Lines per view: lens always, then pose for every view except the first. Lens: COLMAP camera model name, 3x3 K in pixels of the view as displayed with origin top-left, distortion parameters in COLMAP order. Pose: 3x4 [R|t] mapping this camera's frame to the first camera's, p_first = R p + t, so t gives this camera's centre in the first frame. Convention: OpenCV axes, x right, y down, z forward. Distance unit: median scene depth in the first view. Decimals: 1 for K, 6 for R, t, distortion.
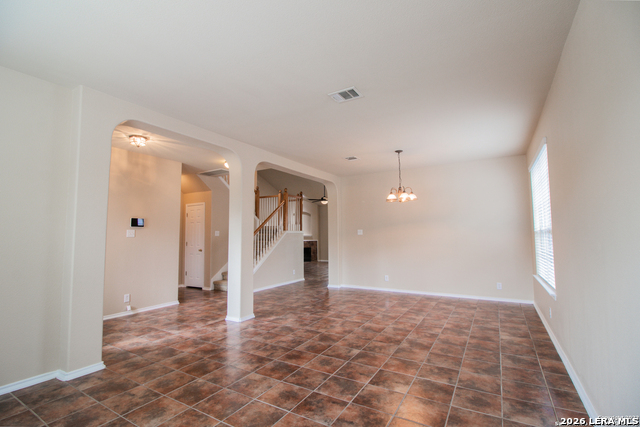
lens RADIAL K [[302.7, 0, 316.2], [0, 302.7, 212.5], [0, 0, 1]] dist [-0.002459, -0.012623]
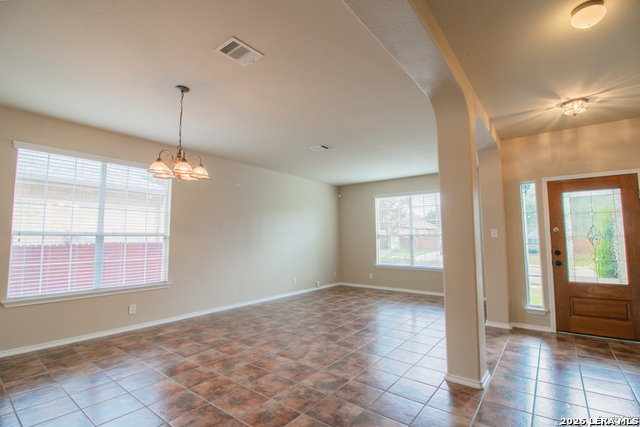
lens RADIAL K [[302.7, 0, 316.2], [0, 302.7, 212.5], [0, 0, 1]] dist [-0.002459, -0.012623]
pose [[-0.992833, 0.023022, 0.117276, -0.044015], [0.003529, 0.986492, -0.163774, 0.156232], [-0.119462, -0.162186, -0.979502, 2.011230]]
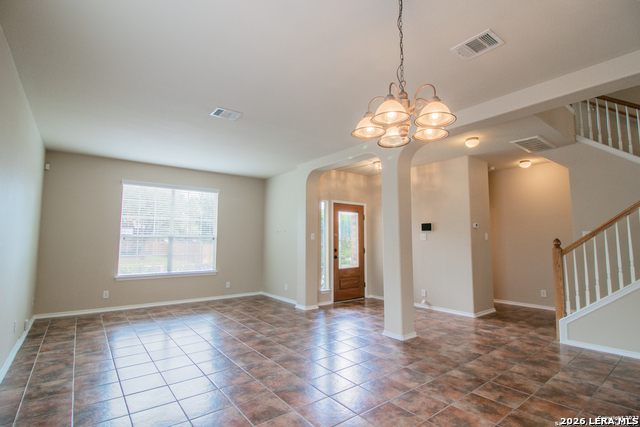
lens RADIAL K [[308.2, 0, 316.5], [0, 308.2, 211.9], [0, 0, 1]] dist [-0.000353, -0.012560]
pose [[-0.363676, -0.076003, -0.928420, 0.822218], [0.073511, 0.991216, -0.109939, 0.097014], [0.928620, -0.108232, -0.354894, 1.367466]]
